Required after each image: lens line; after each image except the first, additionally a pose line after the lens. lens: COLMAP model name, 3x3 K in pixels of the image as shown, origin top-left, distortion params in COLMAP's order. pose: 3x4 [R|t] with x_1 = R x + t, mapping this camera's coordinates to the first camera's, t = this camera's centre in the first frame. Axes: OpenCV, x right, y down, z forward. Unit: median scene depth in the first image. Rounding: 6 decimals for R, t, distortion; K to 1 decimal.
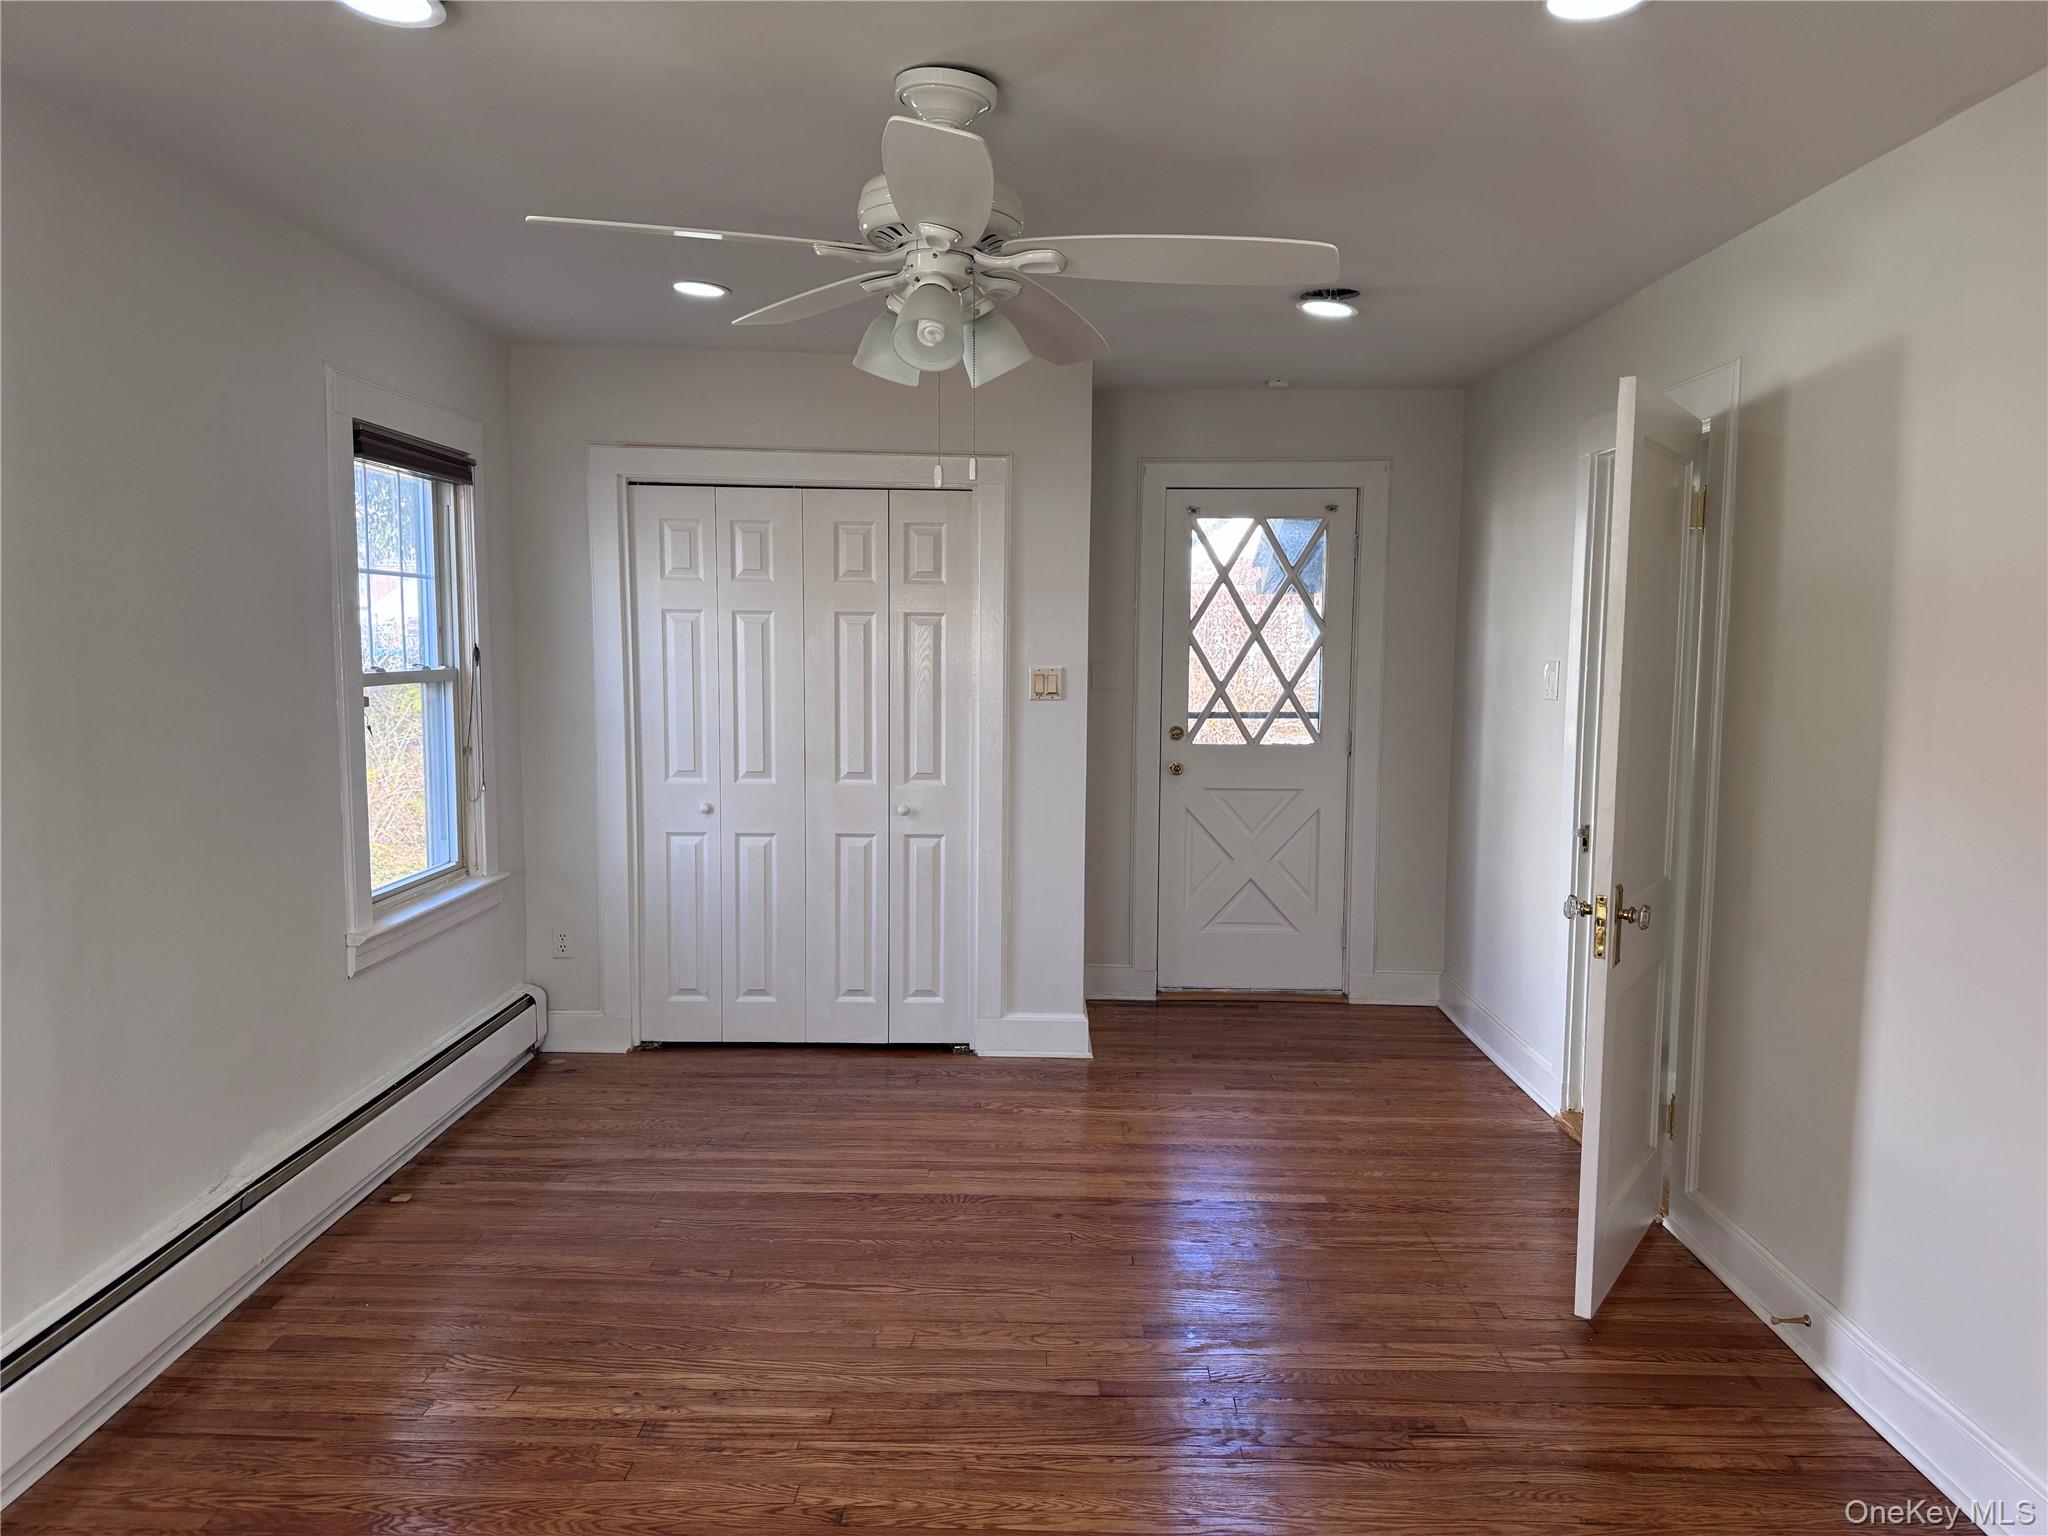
lens RADIAL K [[1448.1, 0, 1021.6], [0, 1448.1, 768.9], [0, 0, 1]] dist [0.032940, -0.017068]
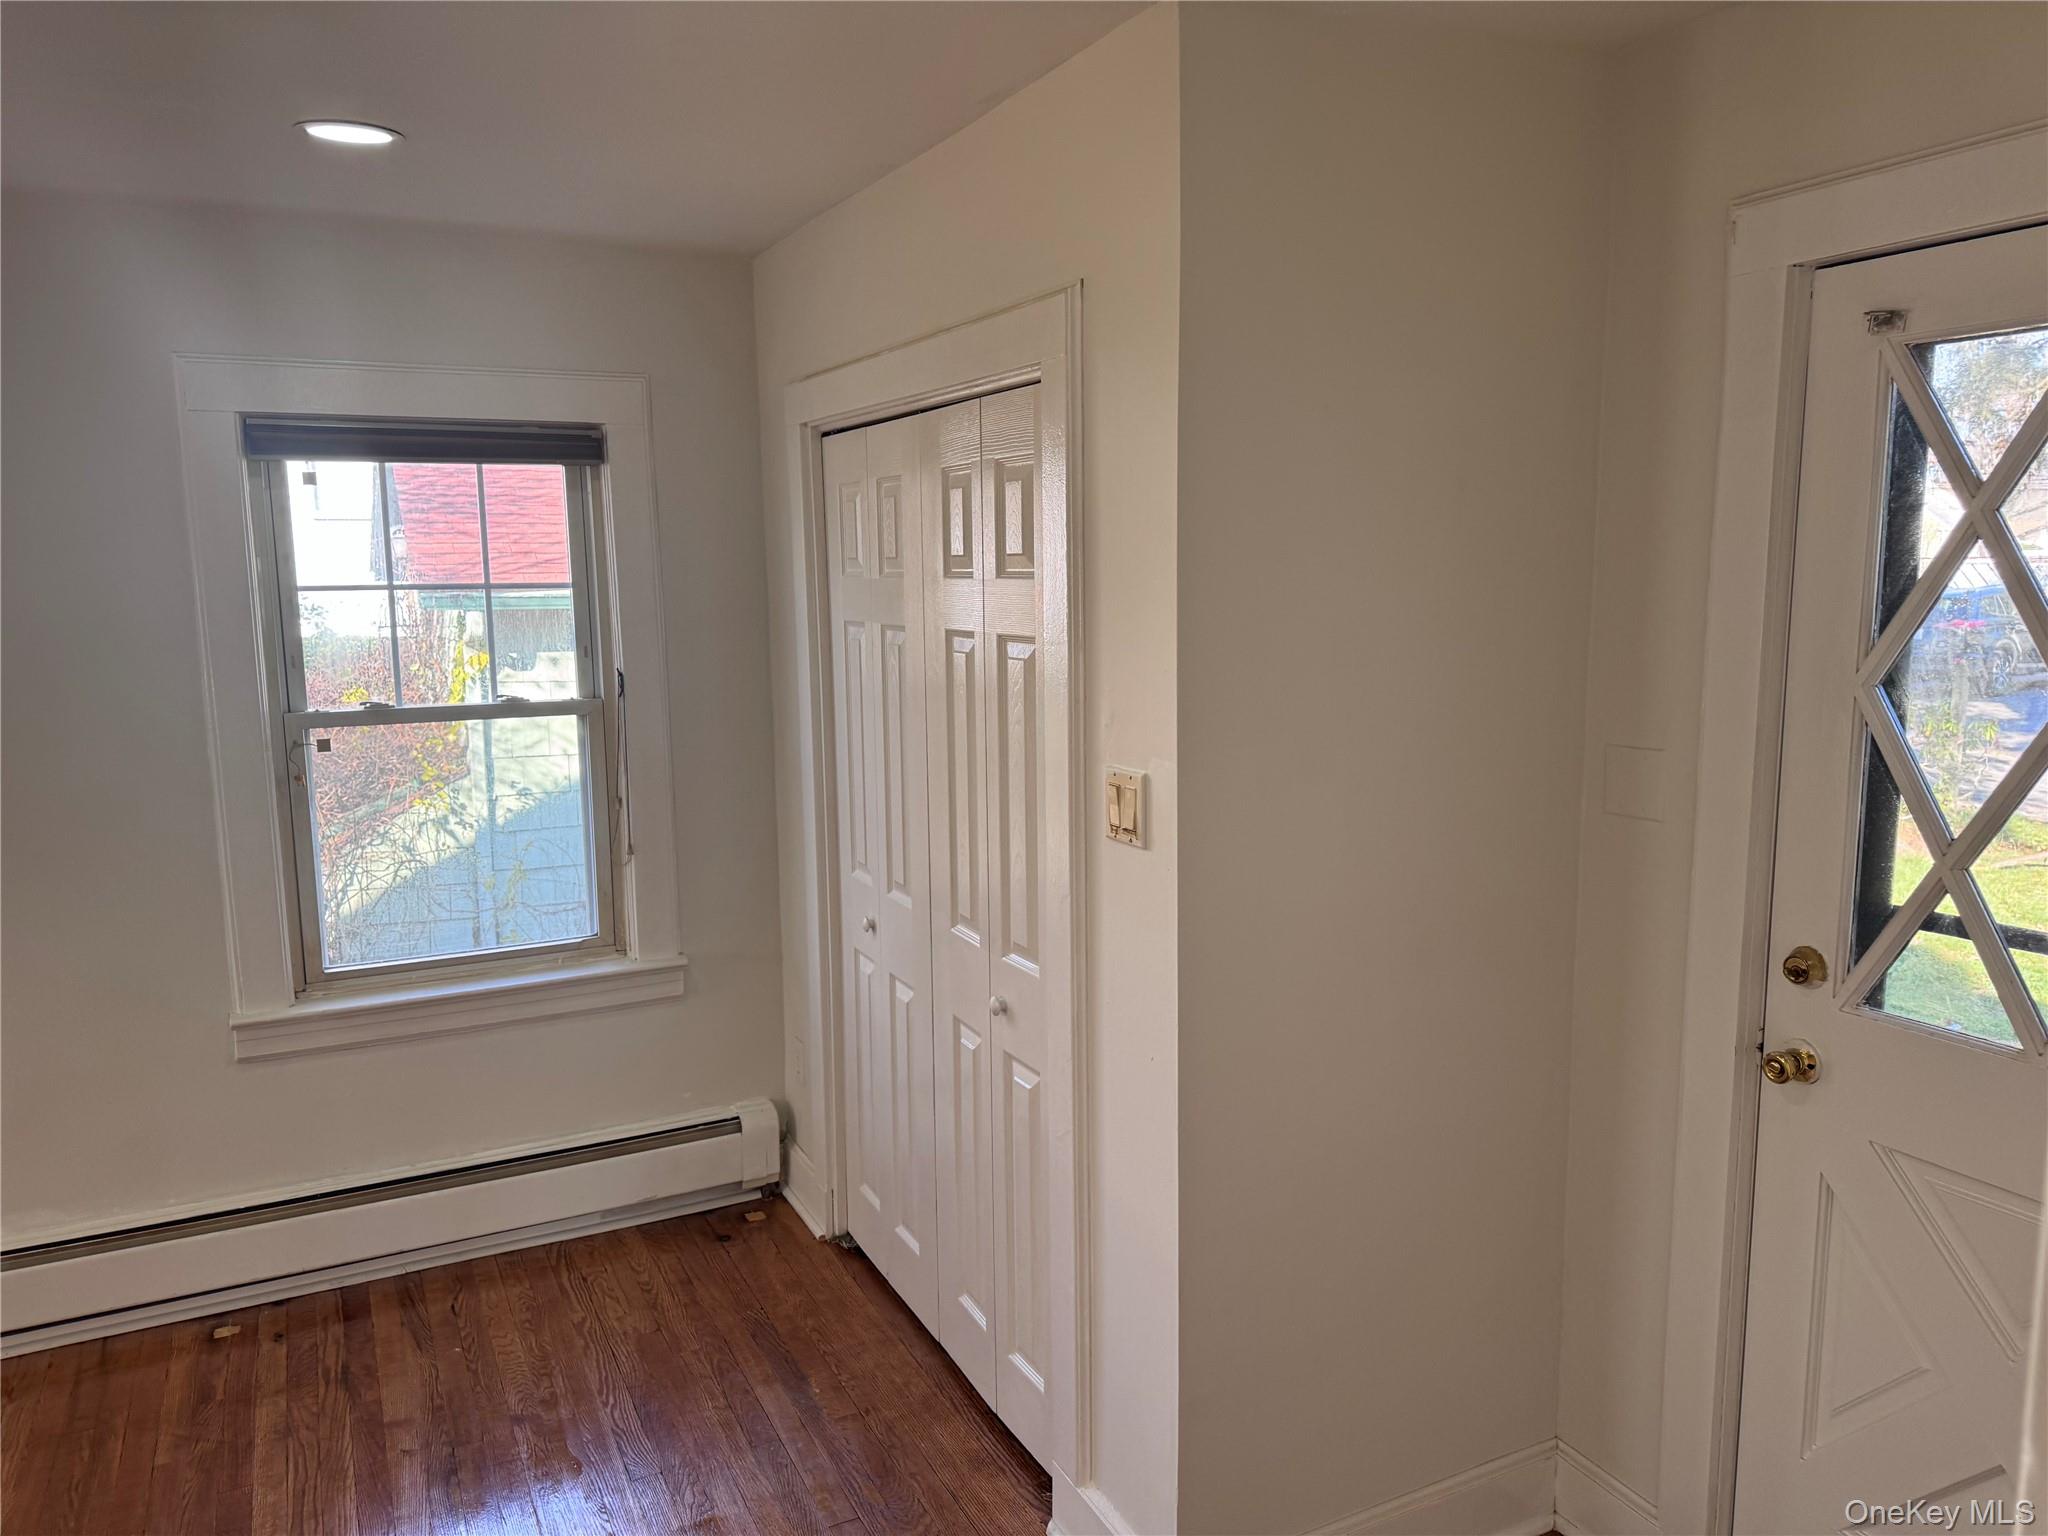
lens RADIAL K [[1448.1, 0, 1026.6], [0, 1448.1, 773.2], [0, 0, 1]] dist [0.032940, -0.017068]
pose [[0.459171, 0.111956, -0.881265, 0.405677], [-0.066335, 0.993578, 0.091661, -0.112150], [0.885868, 0.016371, 0.463649, 0.805530]]
